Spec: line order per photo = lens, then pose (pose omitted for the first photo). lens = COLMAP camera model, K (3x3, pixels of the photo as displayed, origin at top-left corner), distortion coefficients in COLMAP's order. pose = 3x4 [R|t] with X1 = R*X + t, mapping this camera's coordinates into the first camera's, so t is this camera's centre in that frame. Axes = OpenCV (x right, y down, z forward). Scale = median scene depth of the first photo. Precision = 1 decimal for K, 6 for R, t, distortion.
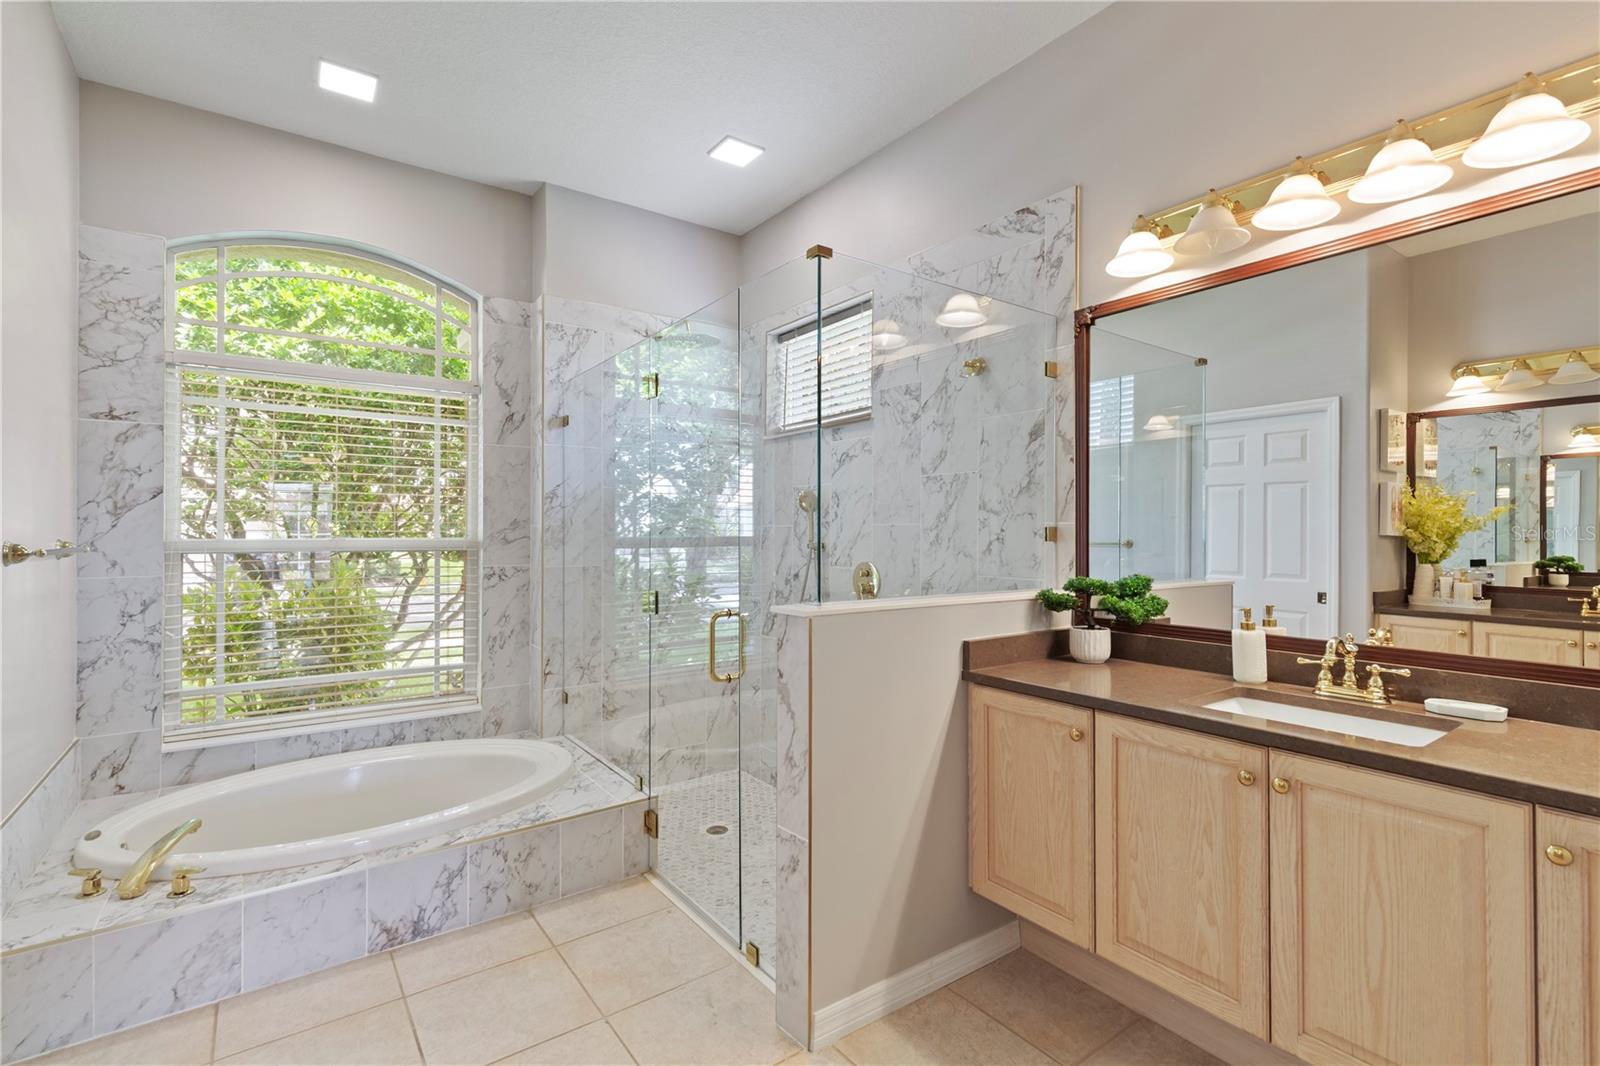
lens RADIAL K [[728.1, 0, 794.9], [0, 728.1, 531.3], [0, 0, 1]] dist [0.009056, -0.001884]
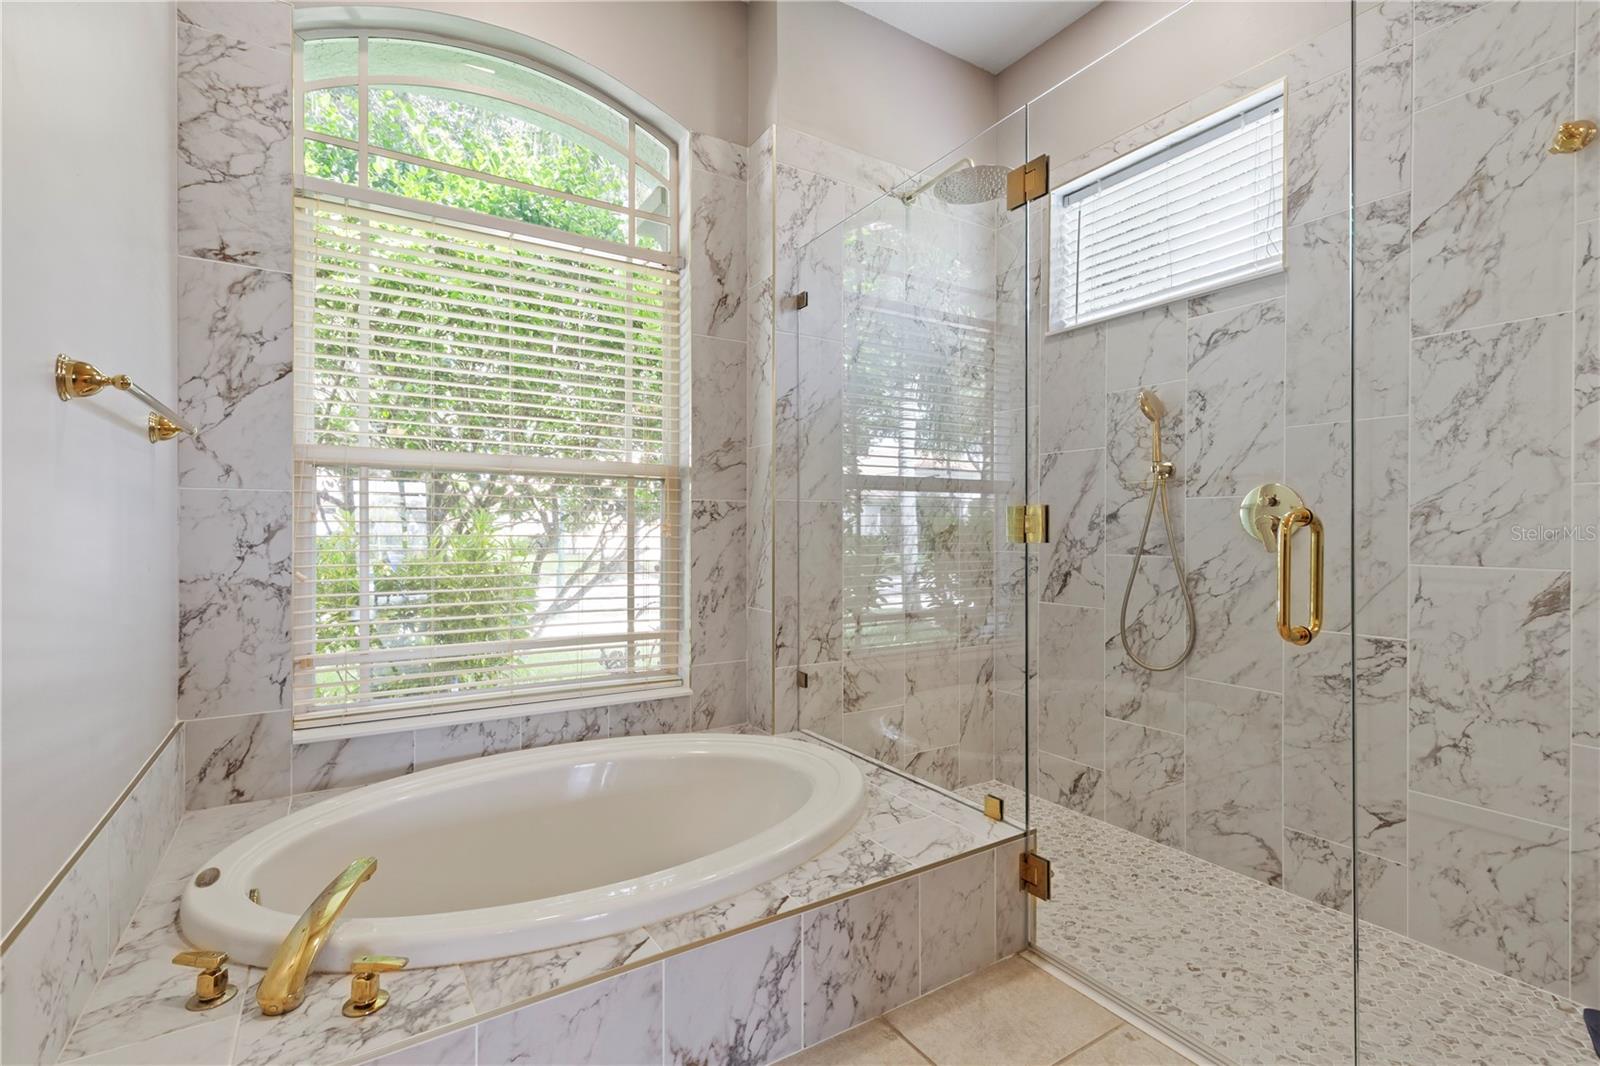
lens RADIAL K [[728.1, 0, 793.8], [0, 728.1, 535.8], [0, 0, 1]] dist [0.009056, -0.001884]
pose [[0.997716, 0.002374, -0.067509, -0.332034], [-0.001830, 0.999965, 0.008112, 0.094677], [0.067526, -0.007970, 0.997686, 0.329103]]
